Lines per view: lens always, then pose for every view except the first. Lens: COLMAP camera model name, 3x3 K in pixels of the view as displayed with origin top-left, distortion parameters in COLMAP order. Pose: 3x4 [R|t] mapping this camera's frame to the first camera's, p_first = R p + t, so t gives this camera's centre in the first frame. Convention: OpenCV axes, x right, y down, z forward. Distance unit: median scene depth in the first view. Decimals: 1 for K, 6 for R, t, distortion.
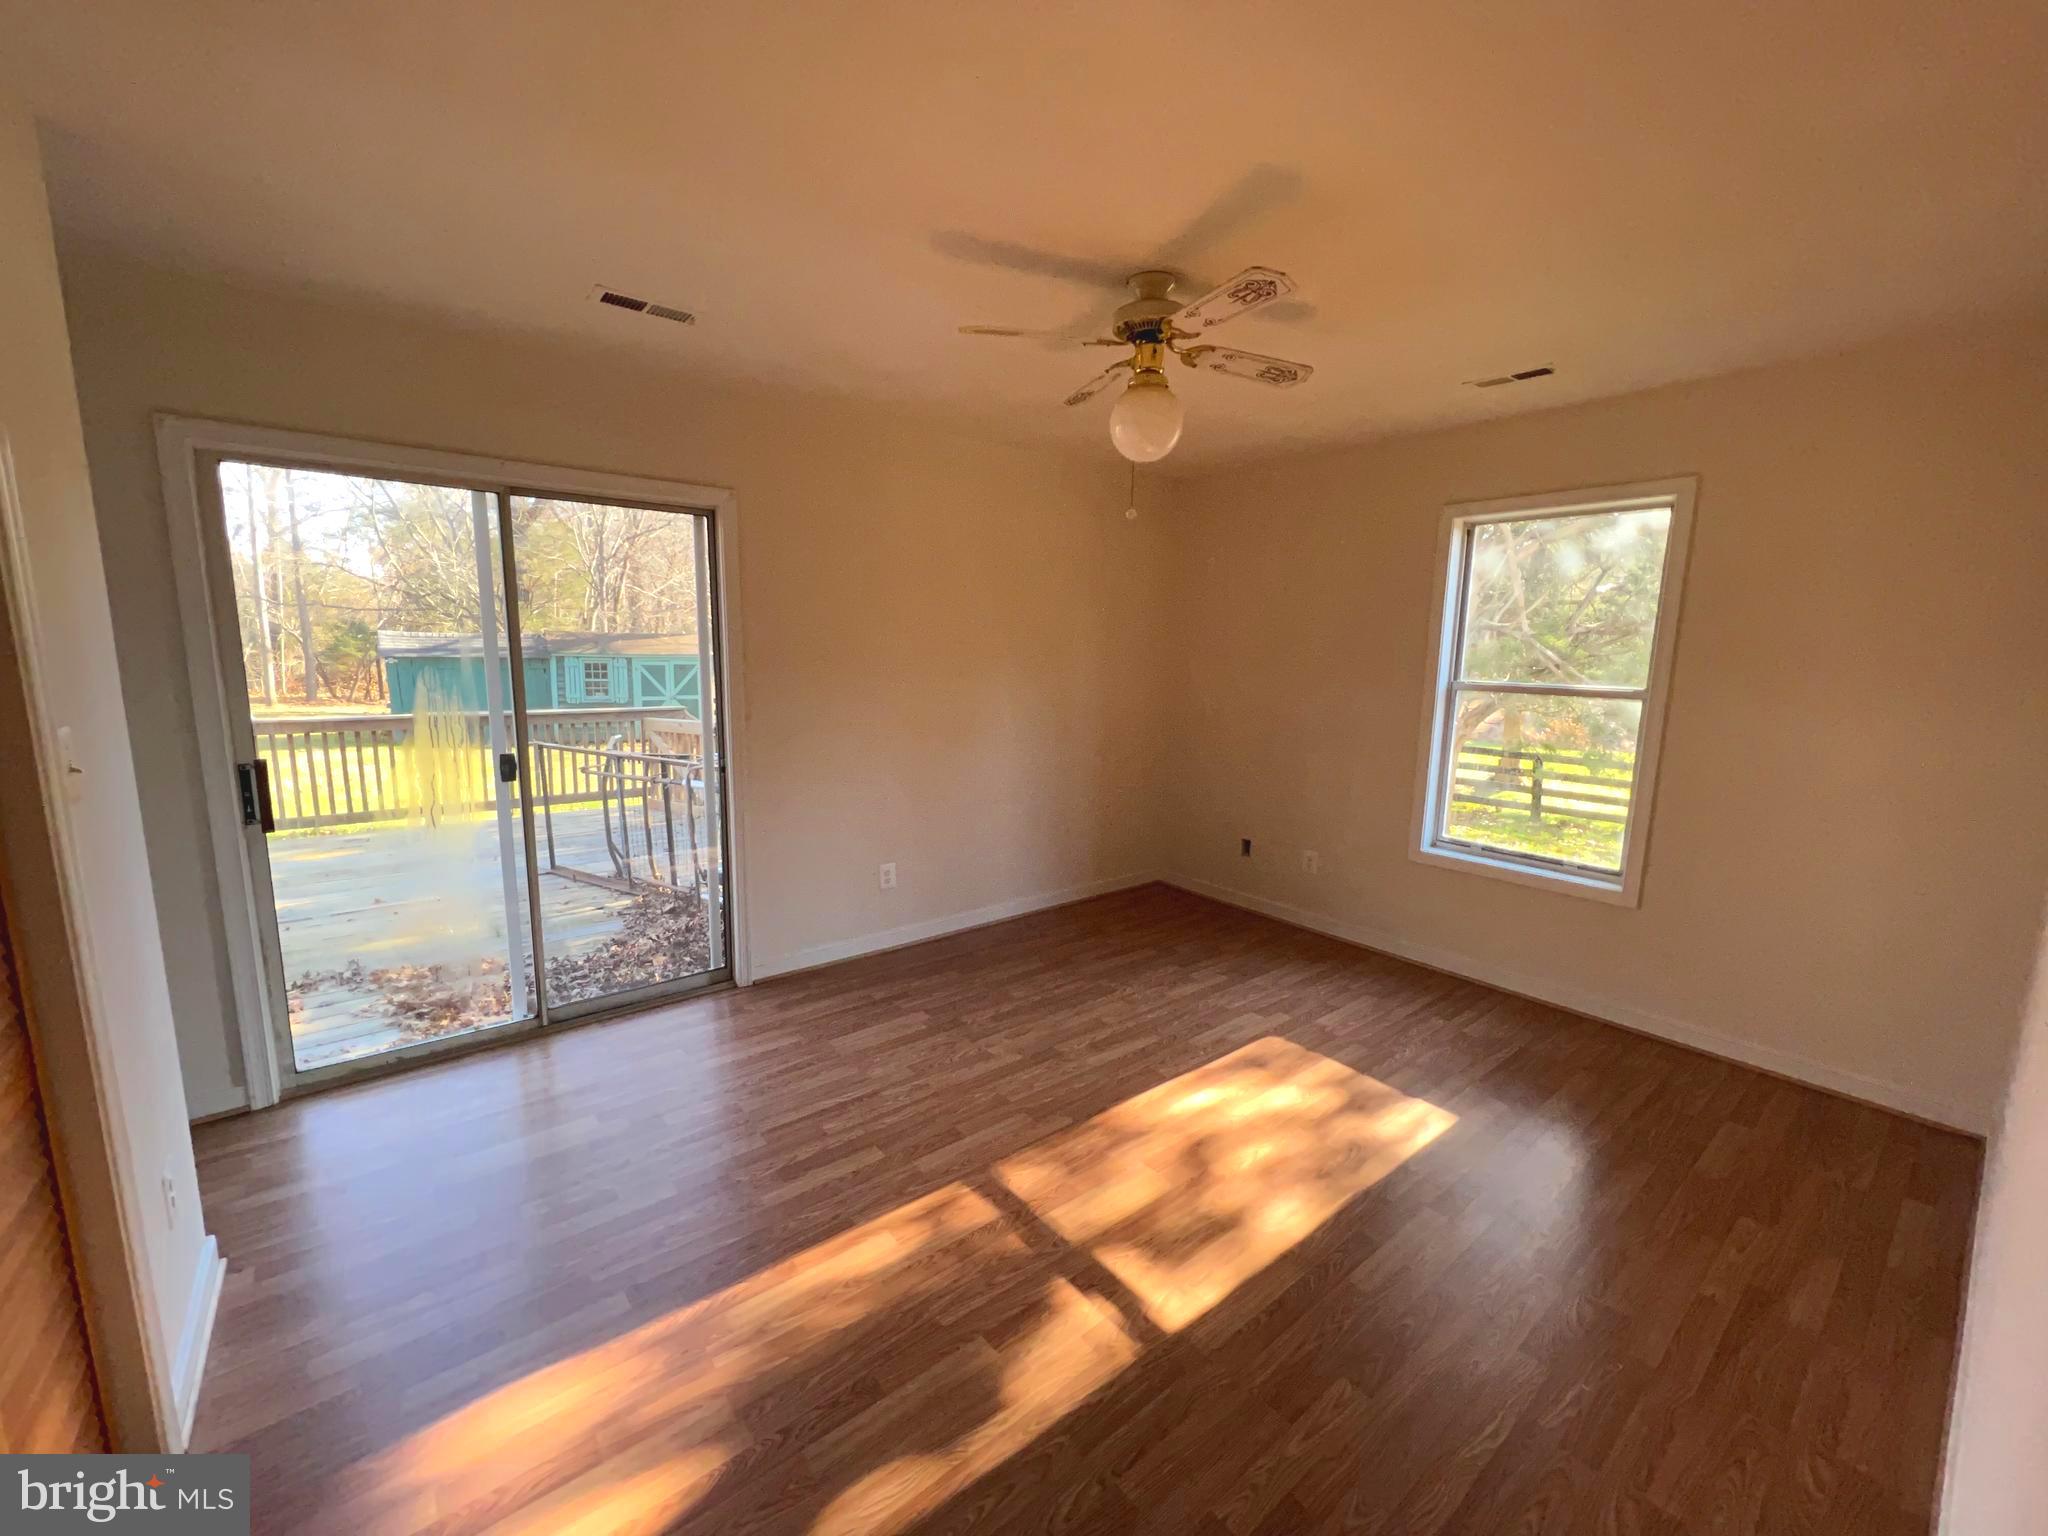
lens RADIAL K [[815.6, 0, 1019.3], [0, 815.6, 766.0], [0, 0, 1]] dist [0.001632, 0.000105]
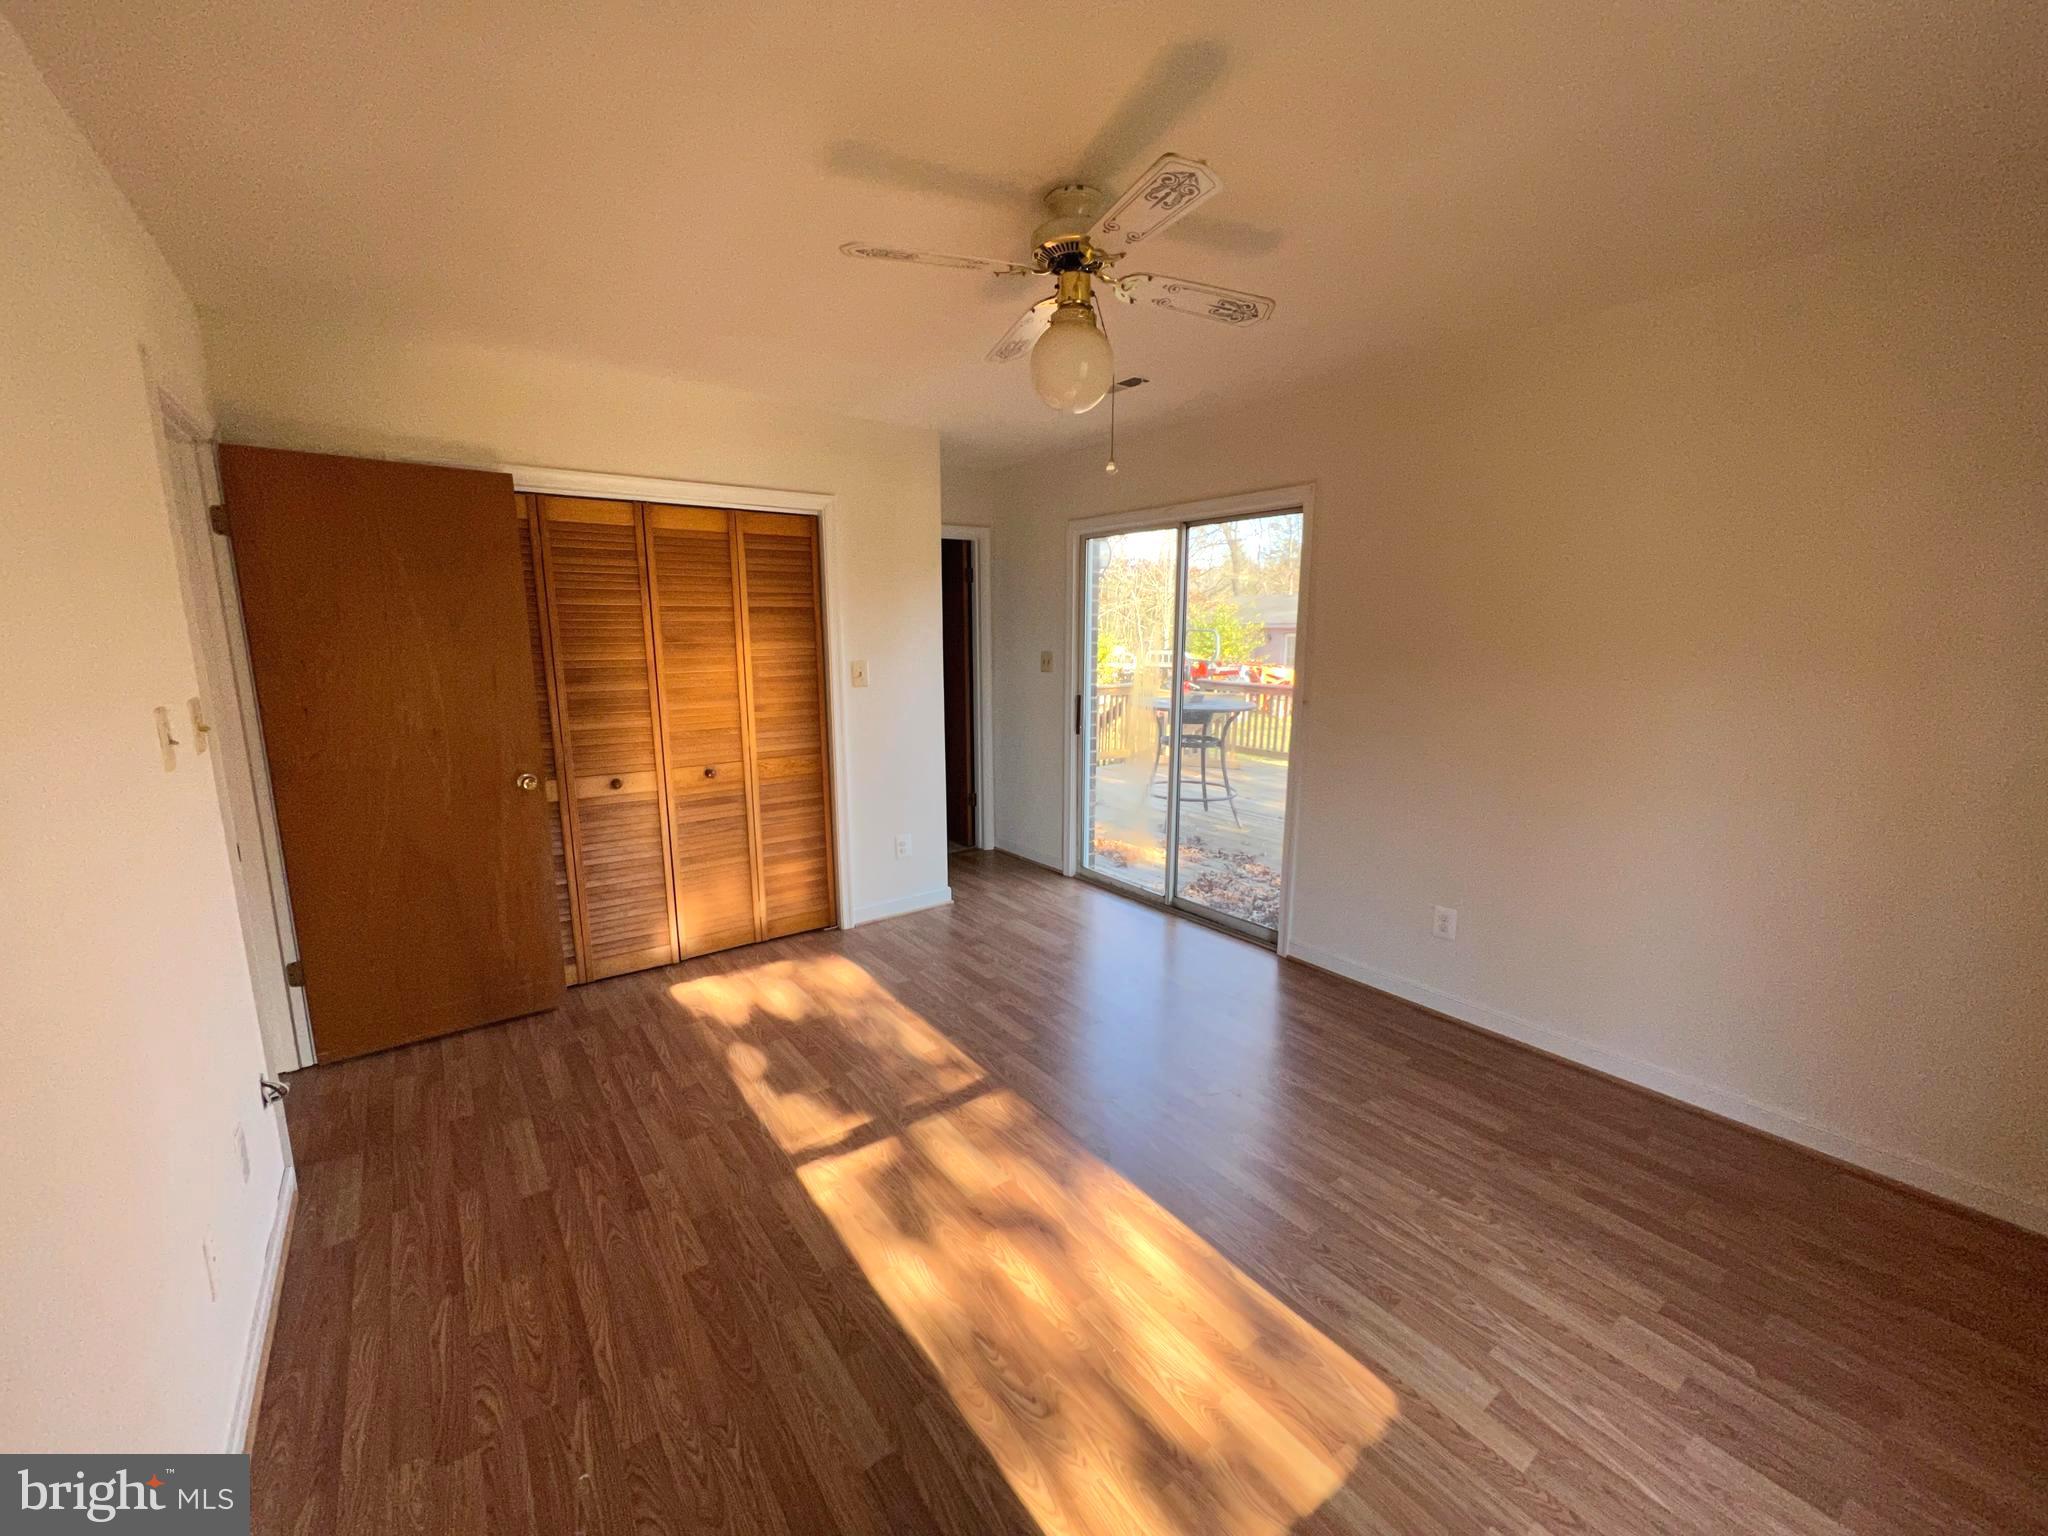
lens RADIAL K [[815.6, 0, 1038.0], [0, 815.6, 758.7], [0, 0, 1]] dist [0.001632, 0.000105]
pose [[-0.019854, 0.141761, -0.989702, 0.900075], [-0.153739, 0.977691, 0.143125, -0.109806], [0.987912, 0.154997, 0.002383, 0.853594]]
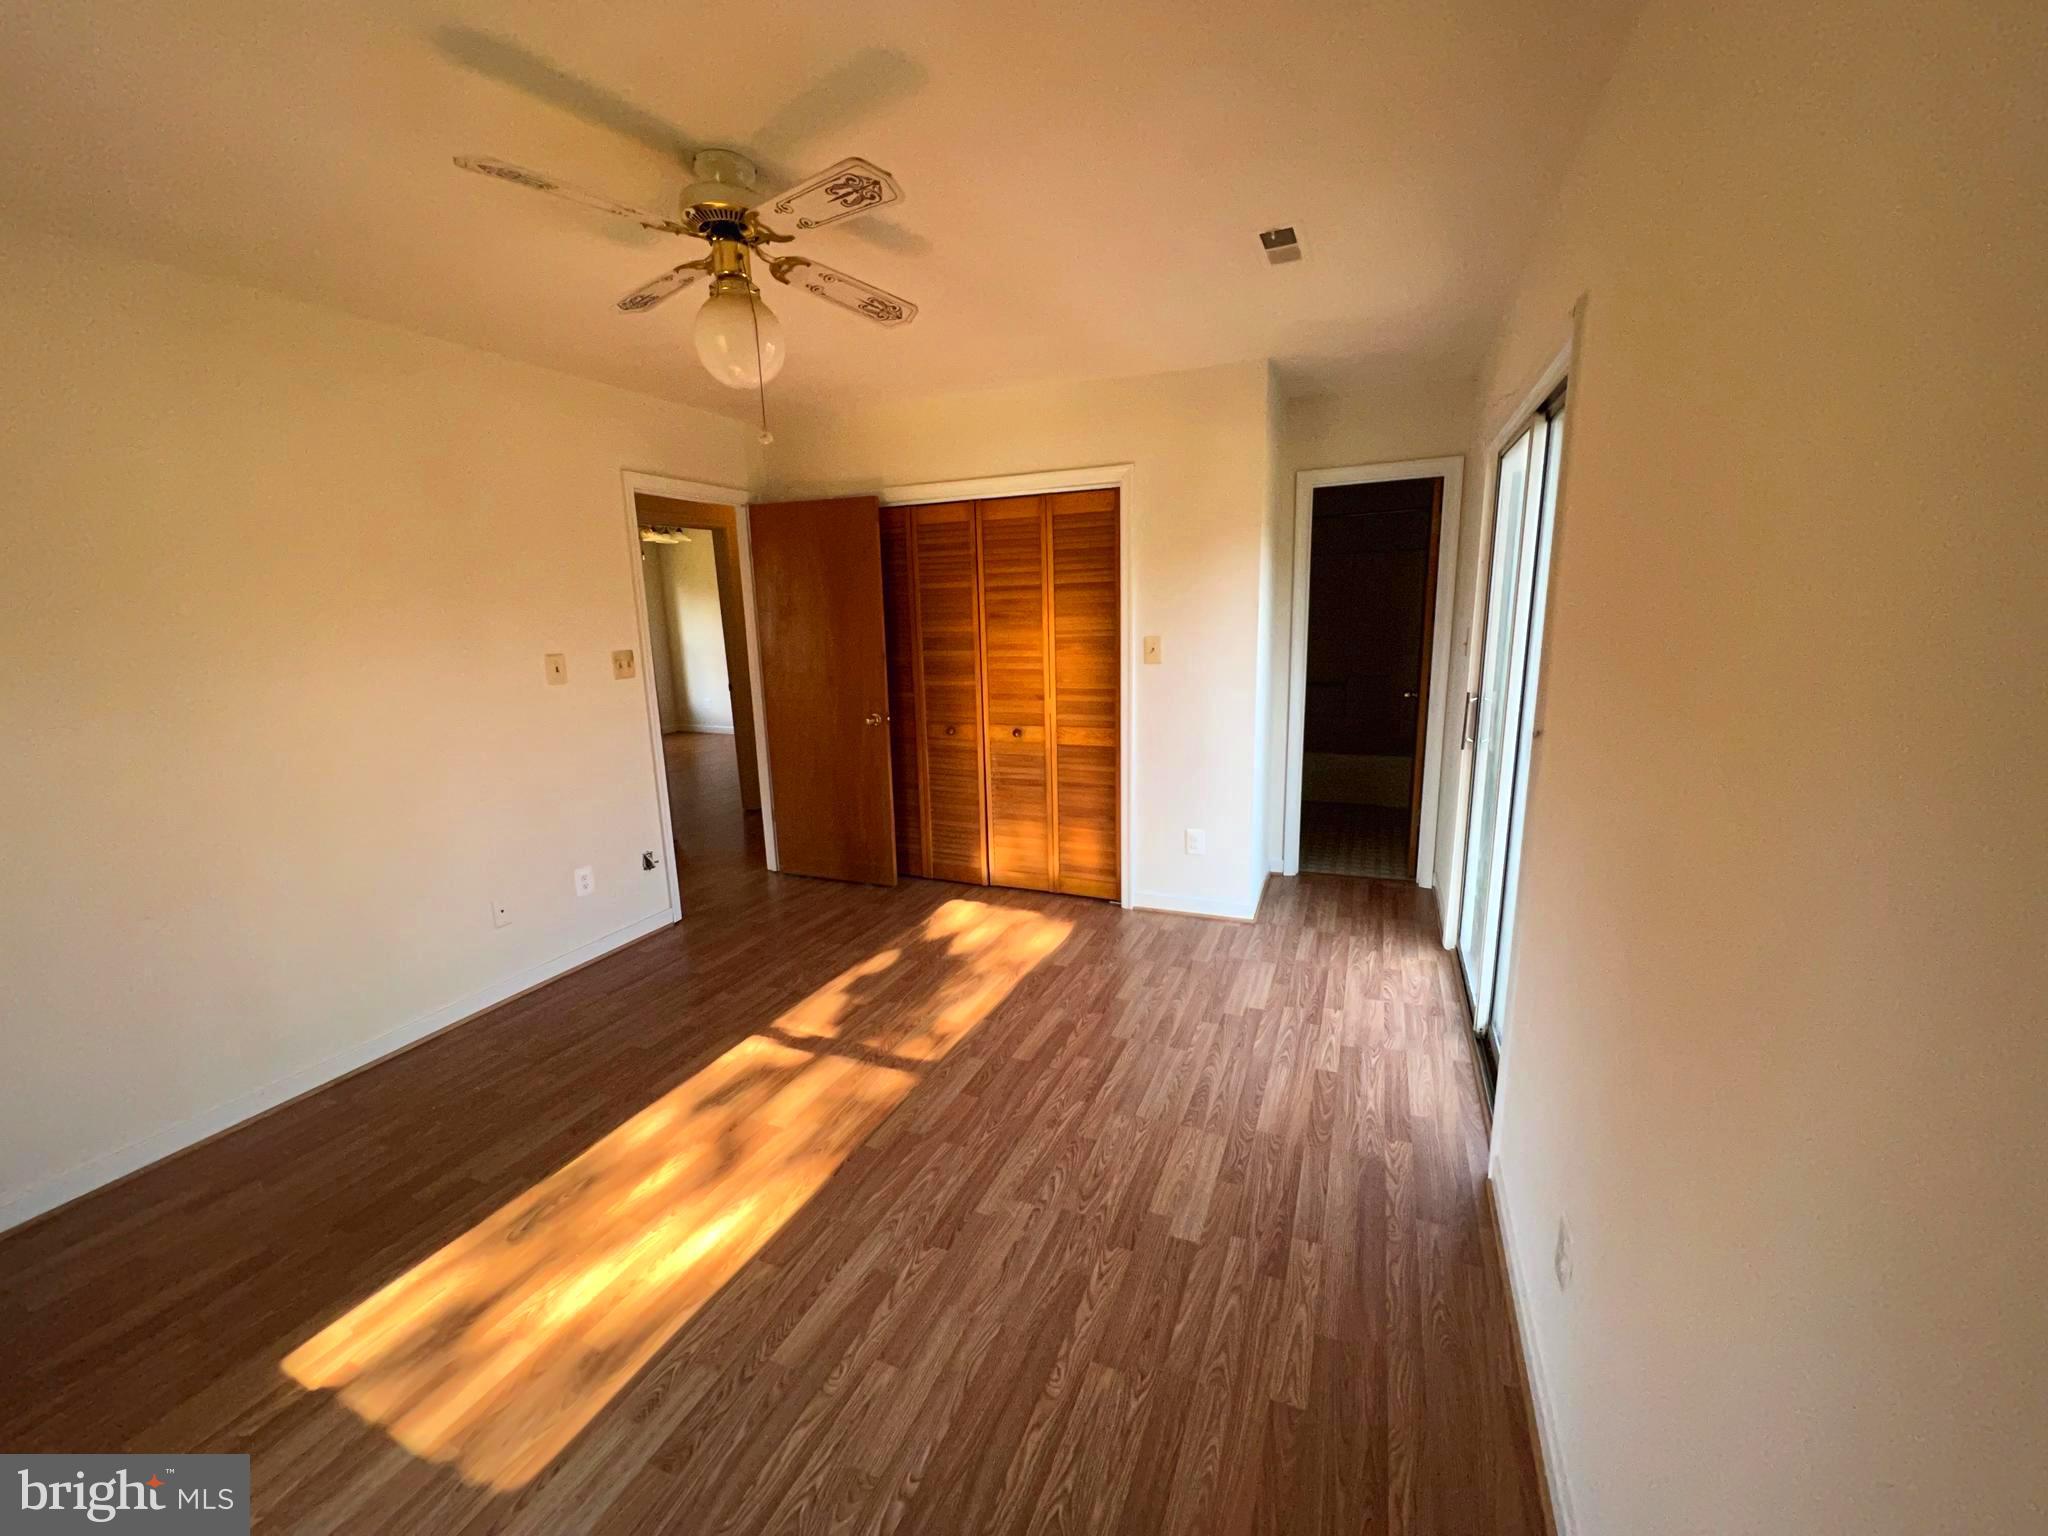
lens RADIAL K [[815.6, 0, 1031.6], [0, 815.6, 774.1], [0, 0, 1]] dist [0.001632, 0.000105]
pose [[-0.876716, 0.101712, -0.470131, 0.277956], [-0.065639, 0.942946, 0.326411, -0.243563], [0.476508, 0.317029, -0.820020, 1.637292]]
